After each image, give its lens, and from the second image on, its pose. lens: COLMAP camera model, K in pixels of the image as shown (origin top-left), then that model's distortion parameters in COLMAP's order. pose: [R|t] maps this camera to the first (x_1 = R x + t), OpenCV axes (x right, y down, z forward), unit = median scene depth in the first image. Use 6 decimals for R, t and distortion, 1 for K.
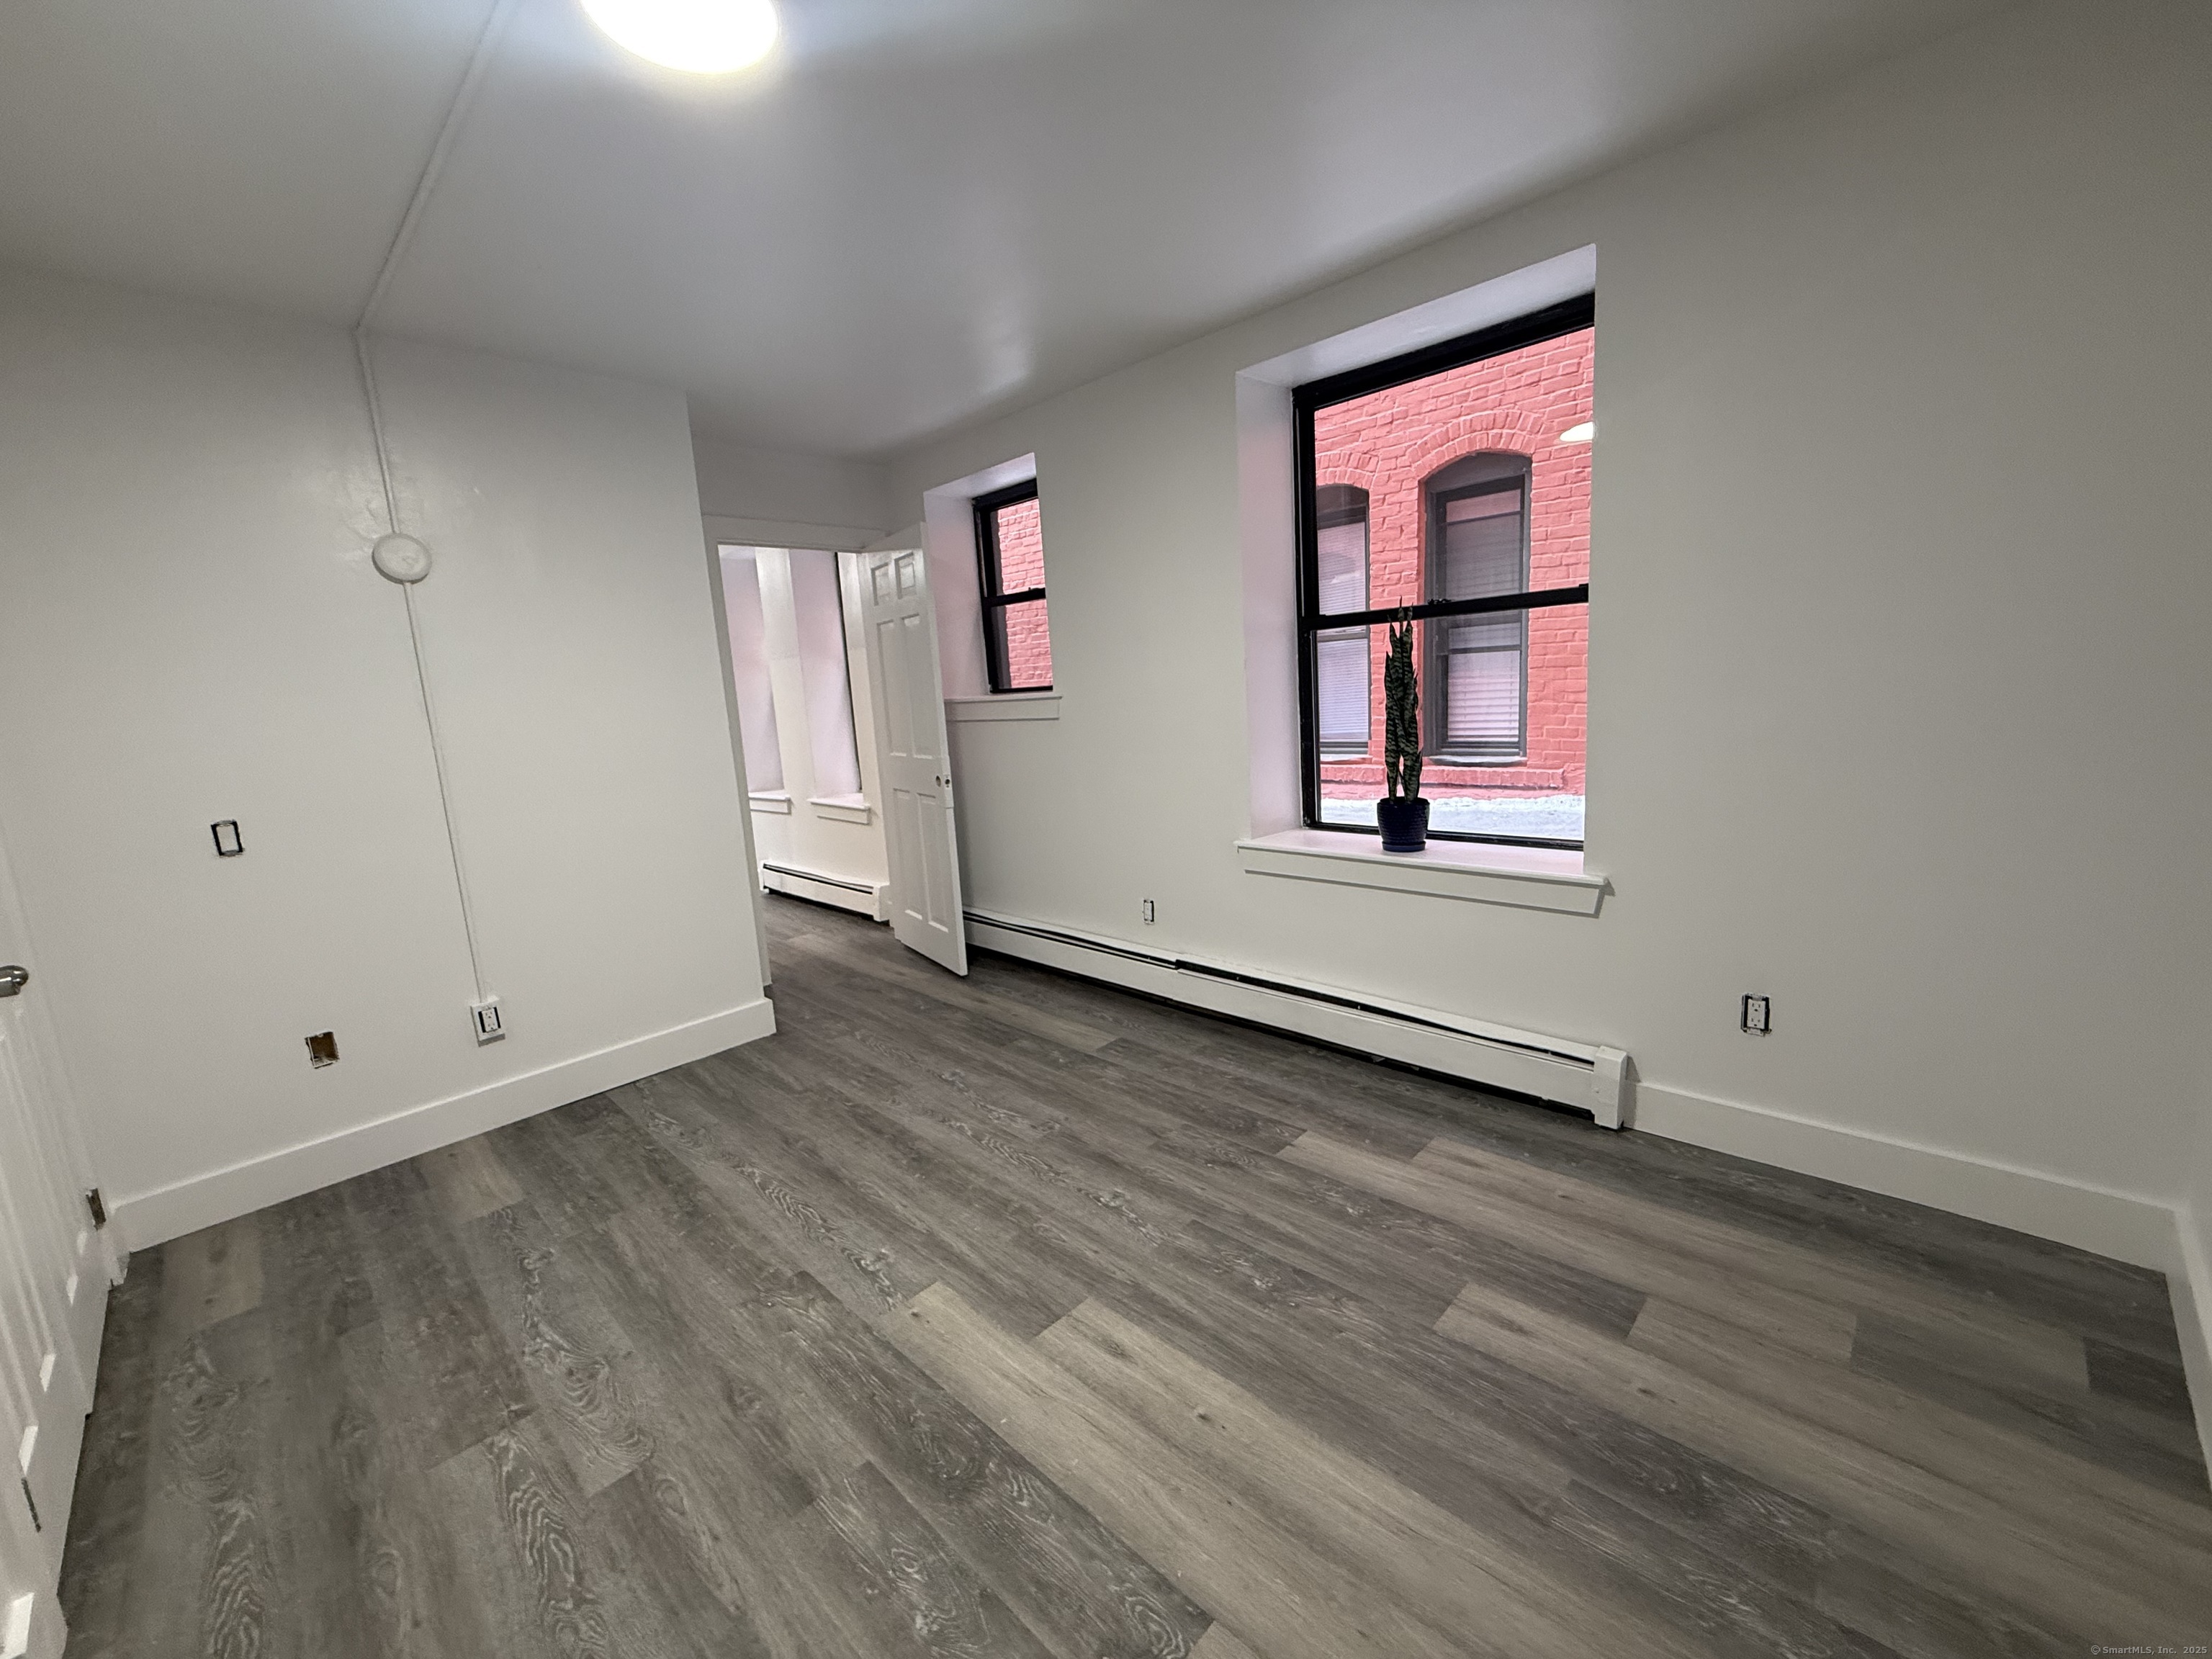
lens RADIAL K [[880.0, 0, 1102.2], [0, 880.0, 827.7], [0, 0, 1]] dist [0.000554, -0.000320]
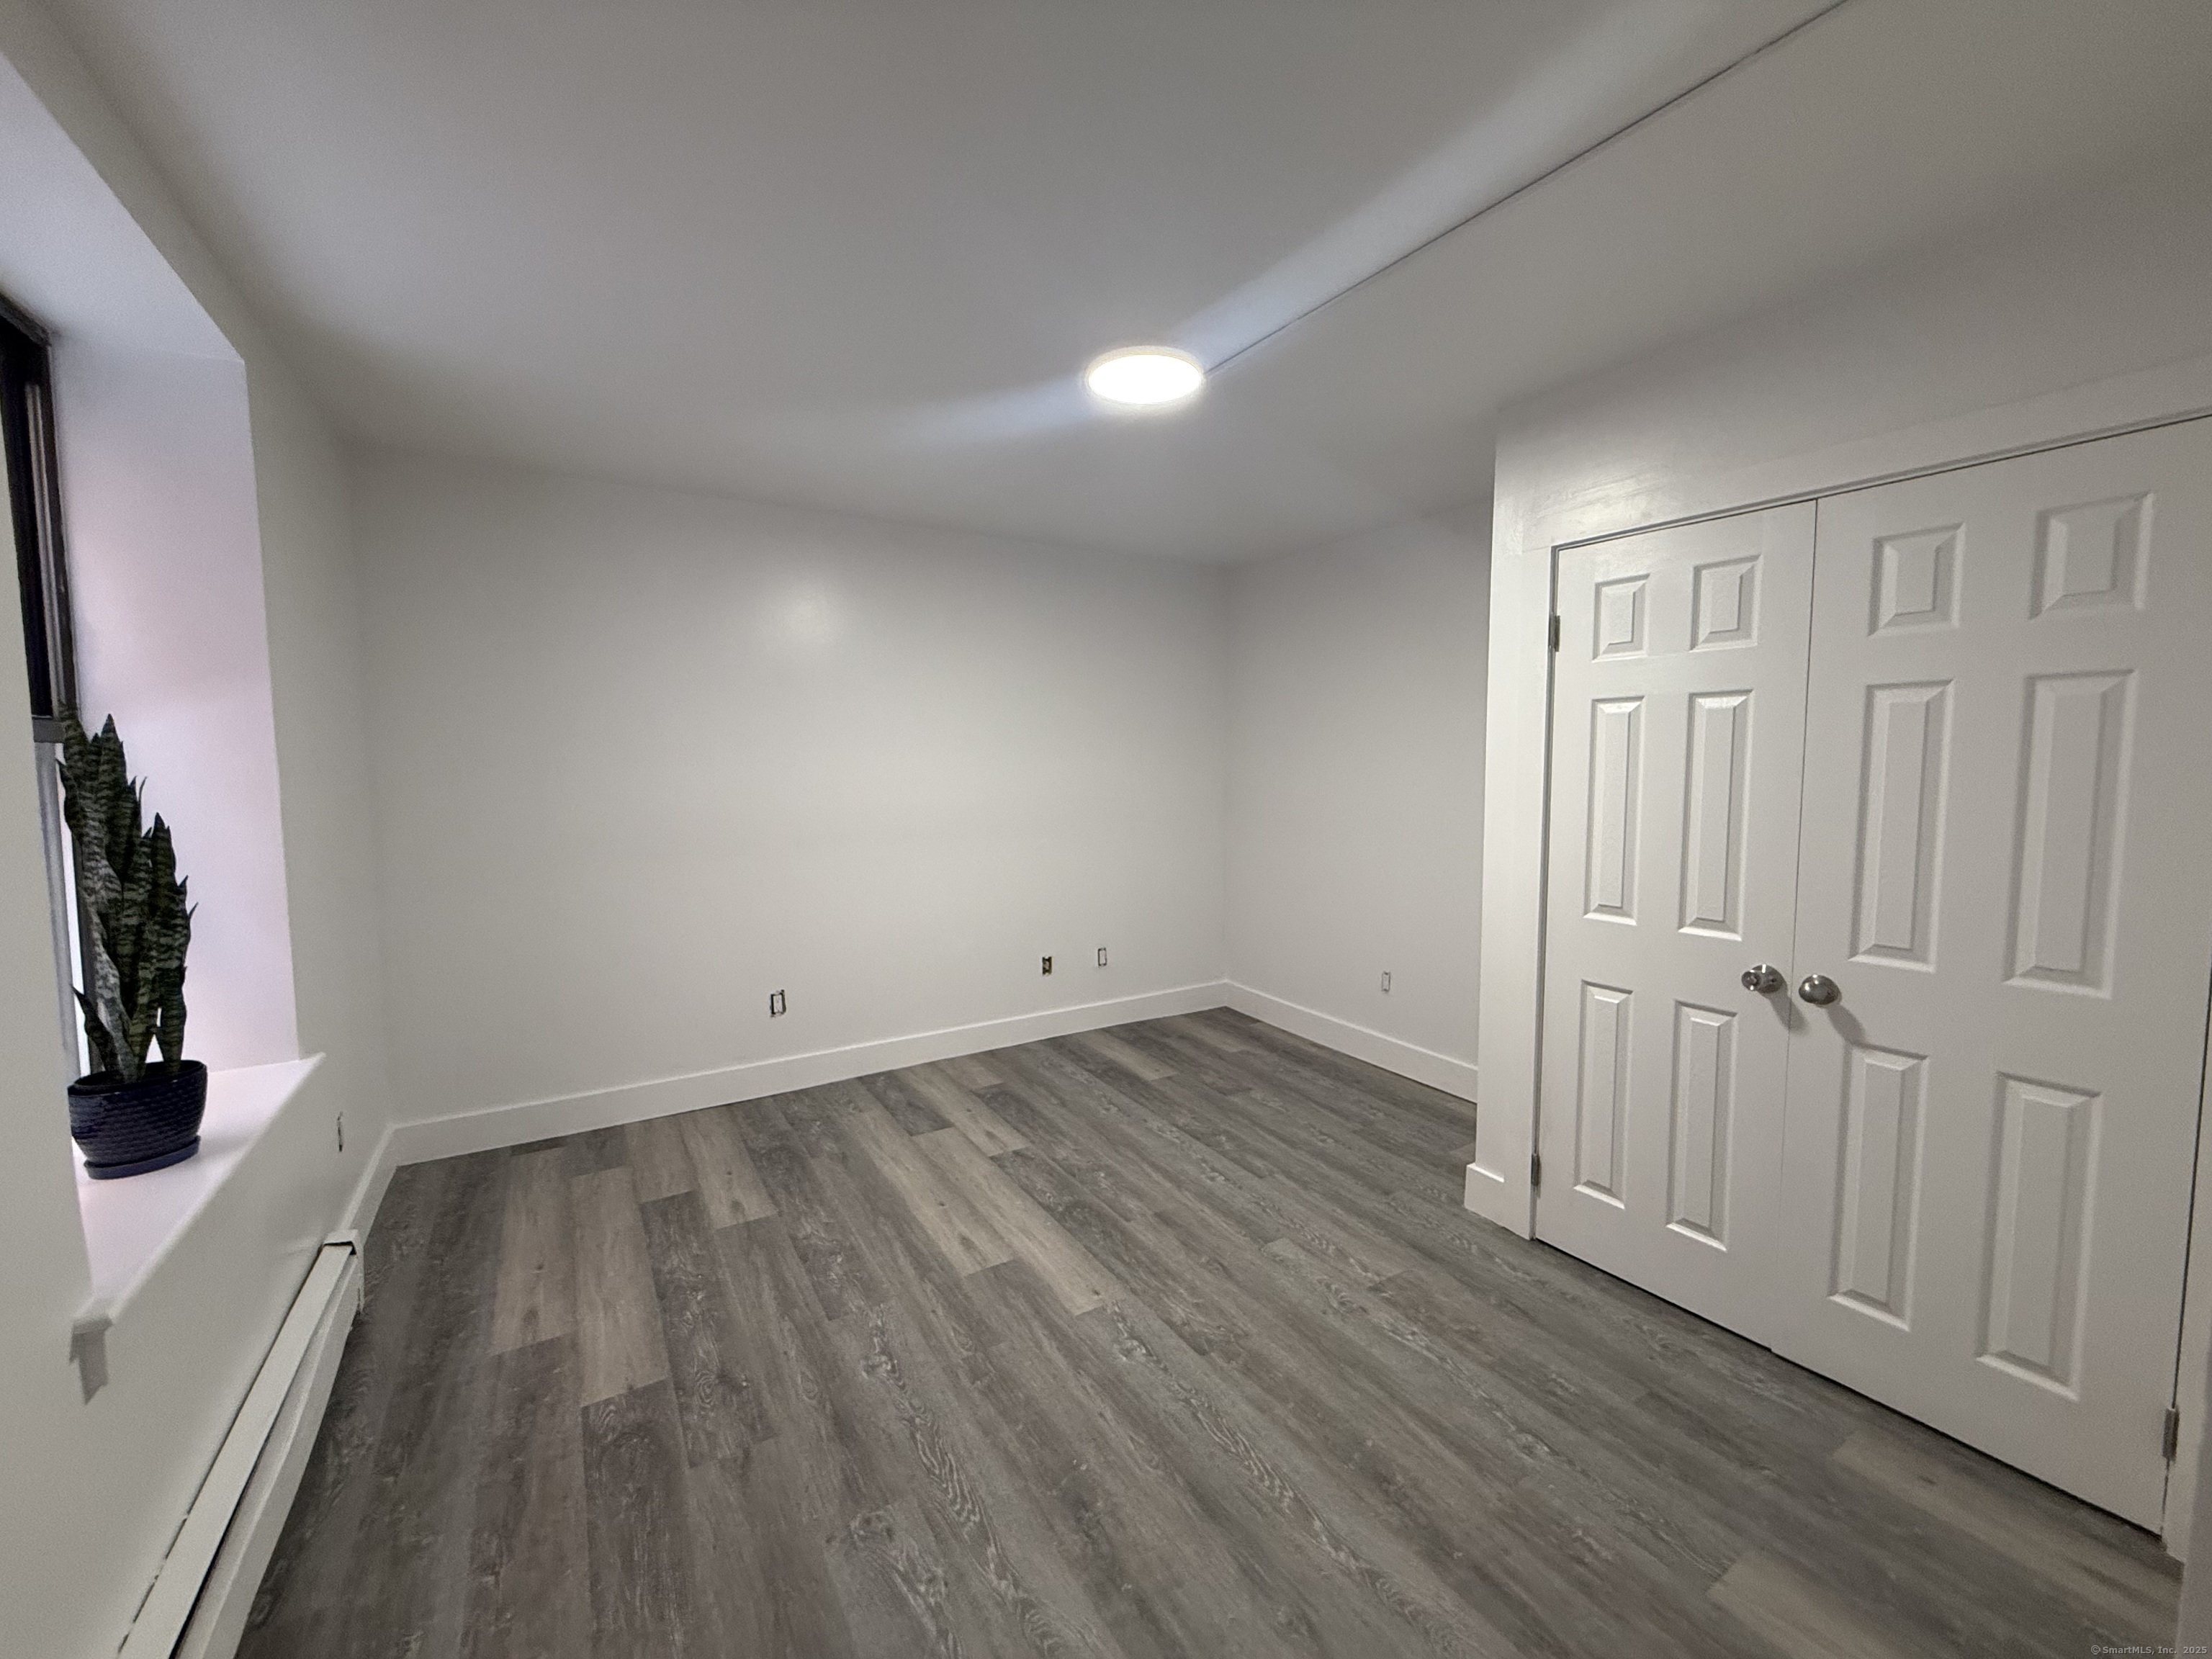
lens RADIAL K [[880.0, 0, 1102.2], [0, 880.0, 827.7], [0, 0, 1]] dist [0.000554, -0.000320]
pose [[-0.969305, 0.048440, 0.241044, -0.503299], [0.102557, 0.970693, 0.217341, -0.320101], [-0.223452, 0.235390, -0.945865, 1.844249]]
